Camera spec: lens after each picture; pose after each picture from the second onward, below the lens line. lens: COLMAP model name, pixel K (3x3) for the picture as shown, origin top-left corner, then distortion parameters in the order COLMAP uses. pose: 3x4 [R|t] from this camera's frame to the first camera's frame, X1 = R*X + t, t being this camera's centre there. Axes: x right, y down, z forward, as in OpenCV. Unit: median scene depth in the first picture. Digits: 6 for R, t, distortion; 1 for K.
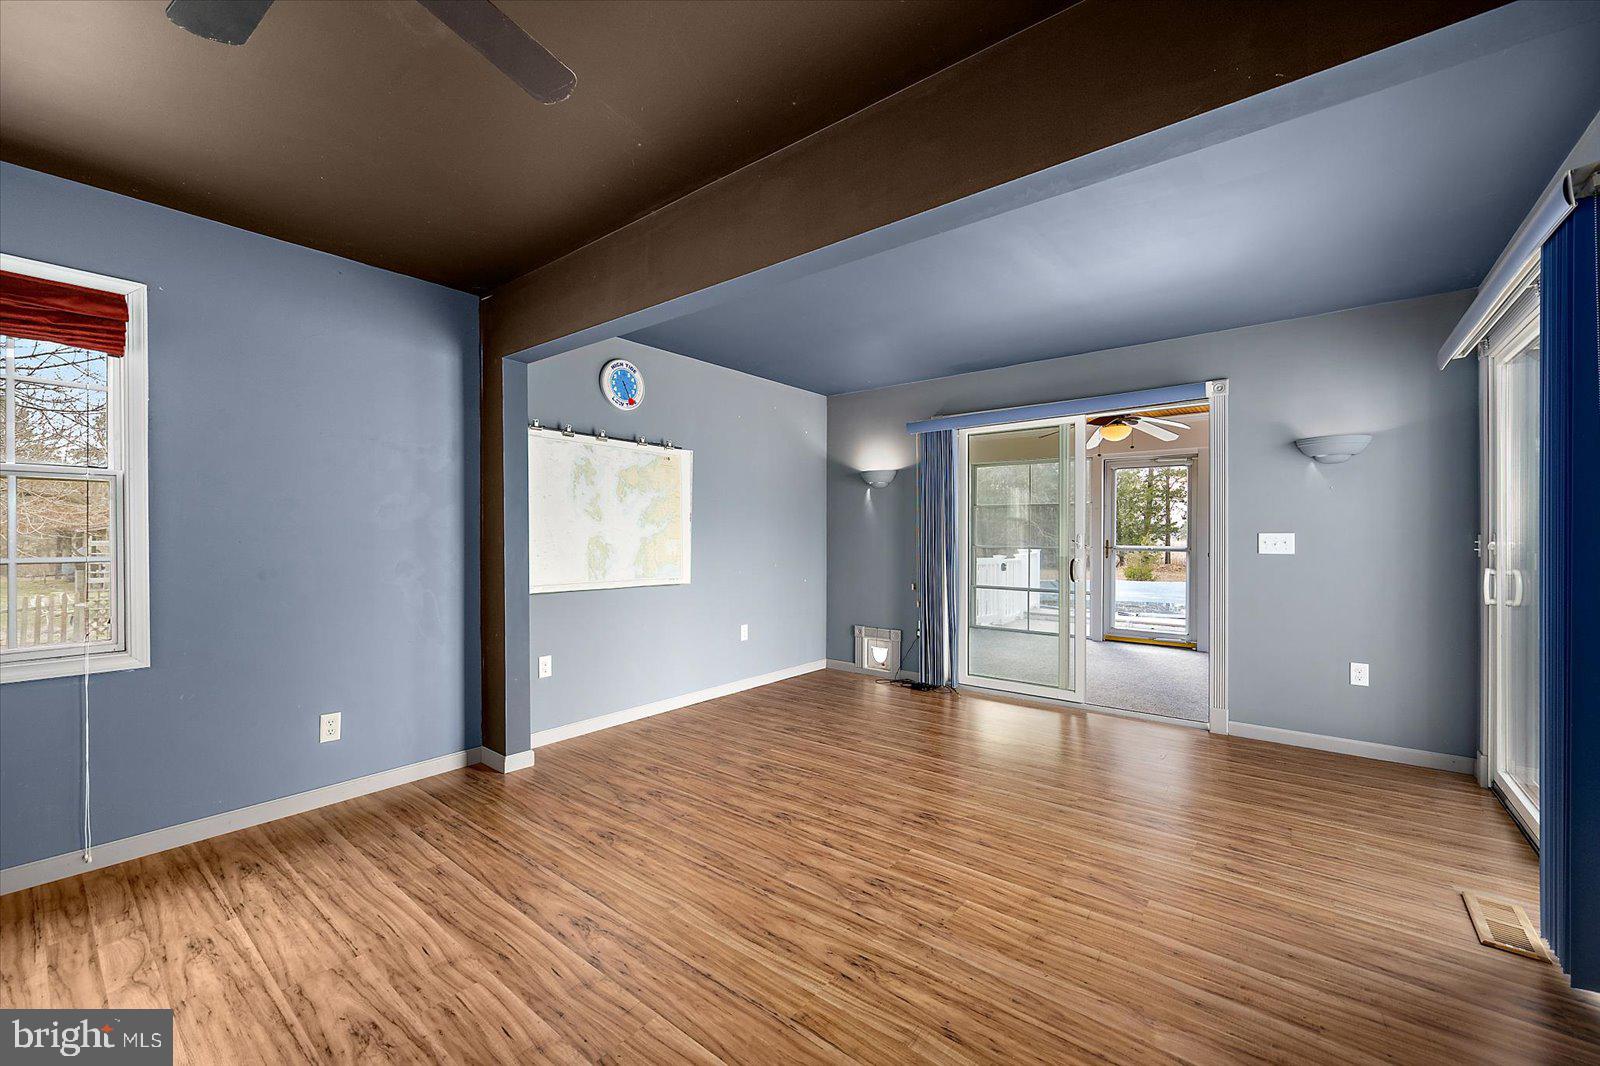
lens RADIAL K [[642.3, 0, 800.3], [0, 642.3, 537.7], [0, 0, 1]] dist [0.002381, 0.000111]
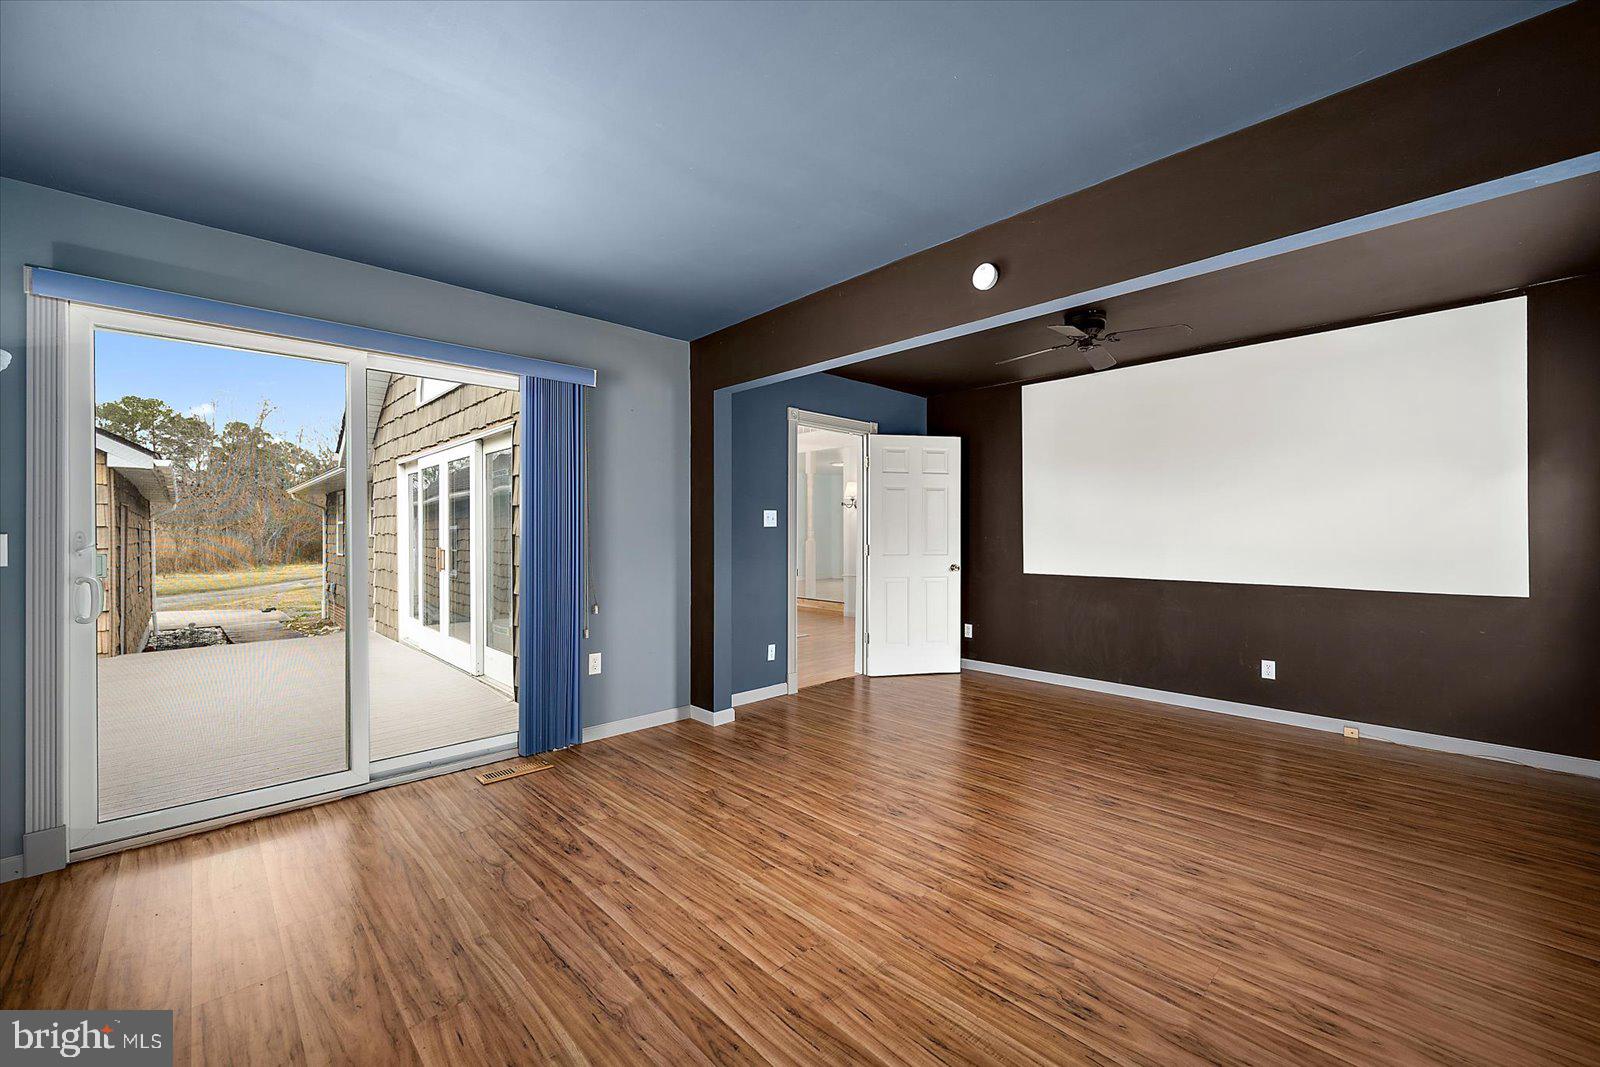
lens RADIAL K [[642.3, 0, 800.3], [0, 642.3, 530.6], [0, 0, 1]] dist [0.002381, 0.000111]
pose [[-0.991025, 0.001552, 0.133670, 0.115046], [0.002052, 0.999991, 0.003602, -0.011838], [-0.133664, 0.003844, -0.991019, 1.899456]]
